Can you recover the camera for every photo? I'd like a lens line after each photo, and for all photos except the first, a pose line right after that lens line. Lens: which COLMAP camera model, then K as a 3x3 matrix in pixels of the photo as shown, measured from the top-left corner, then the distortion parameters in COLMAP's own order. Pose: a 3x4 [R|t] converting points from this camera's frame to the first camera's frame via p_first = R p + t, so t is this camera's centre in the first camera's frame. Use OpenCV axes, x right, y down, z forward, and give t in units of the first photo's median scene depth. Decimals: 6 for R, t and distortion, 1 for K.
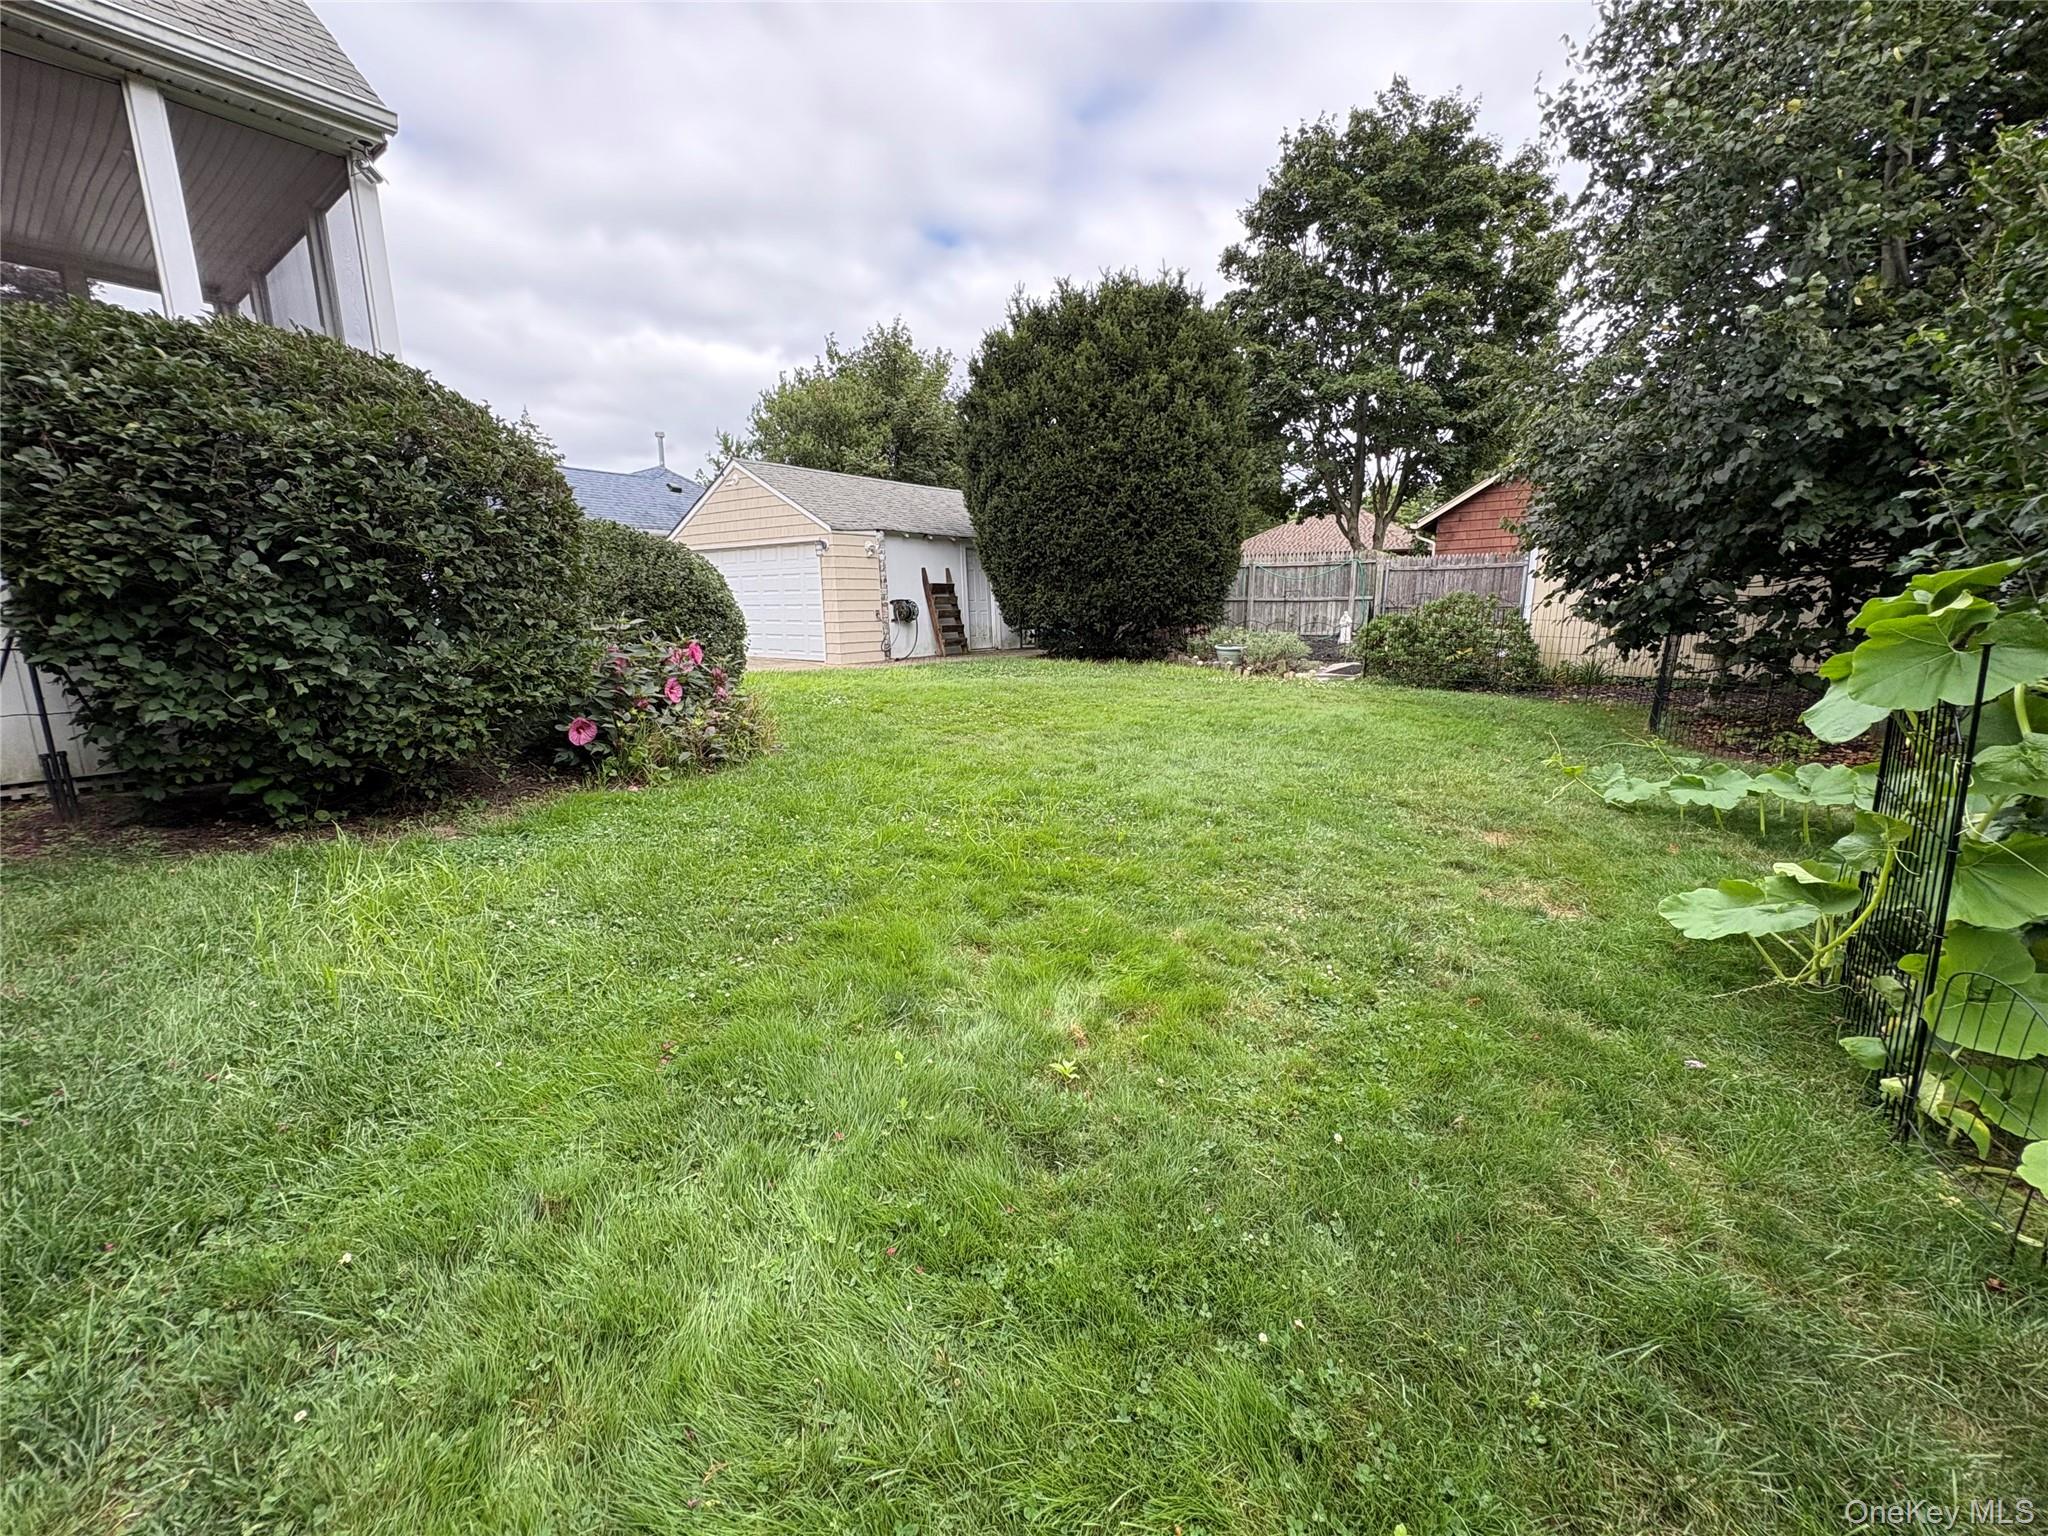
lens RADIAL K [[814.4, 0, 1029.1], [0, 814.4, 766.8], [0, 0, 1]] dist [-0.000890, 0.000514]
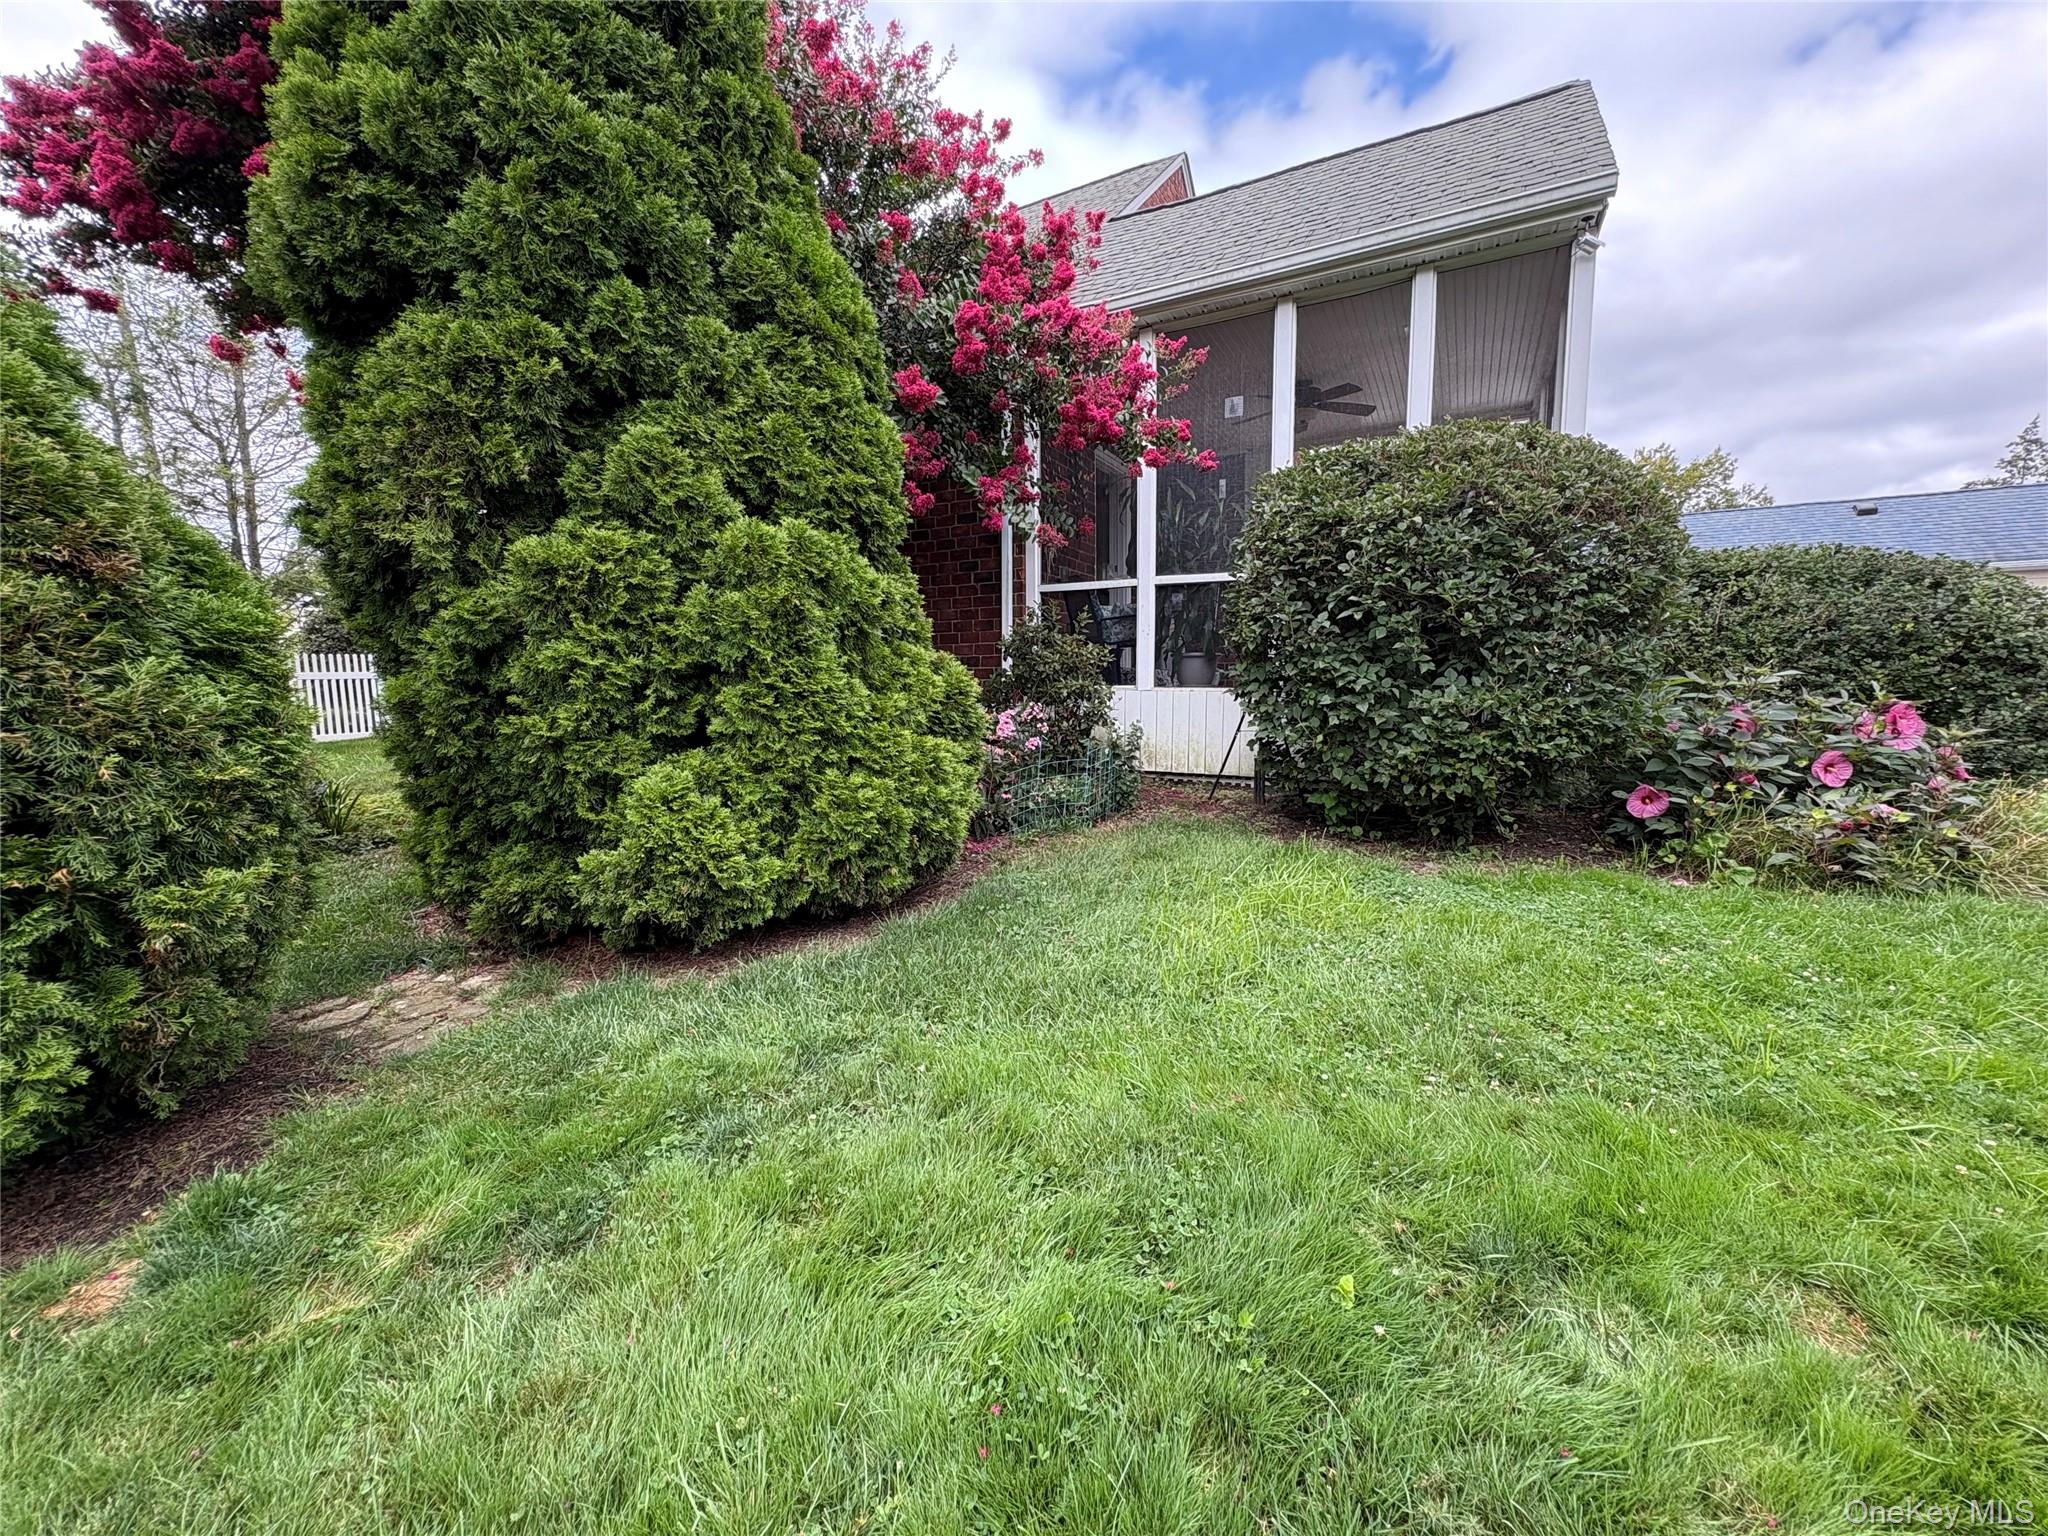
lens RADIAL K [[824.6, 0, 1022.4], [0, 824.6, 777.7], [0, 0, 1]] dist [-0.019452, 0.000179]
pose [[0.135604, 0.106802, -0.984990, 0.229631], [-0.183125, 0.979745, 0.081022, -0.024690], [0.973692, 0.169390, 0.152415, 0.335422]]
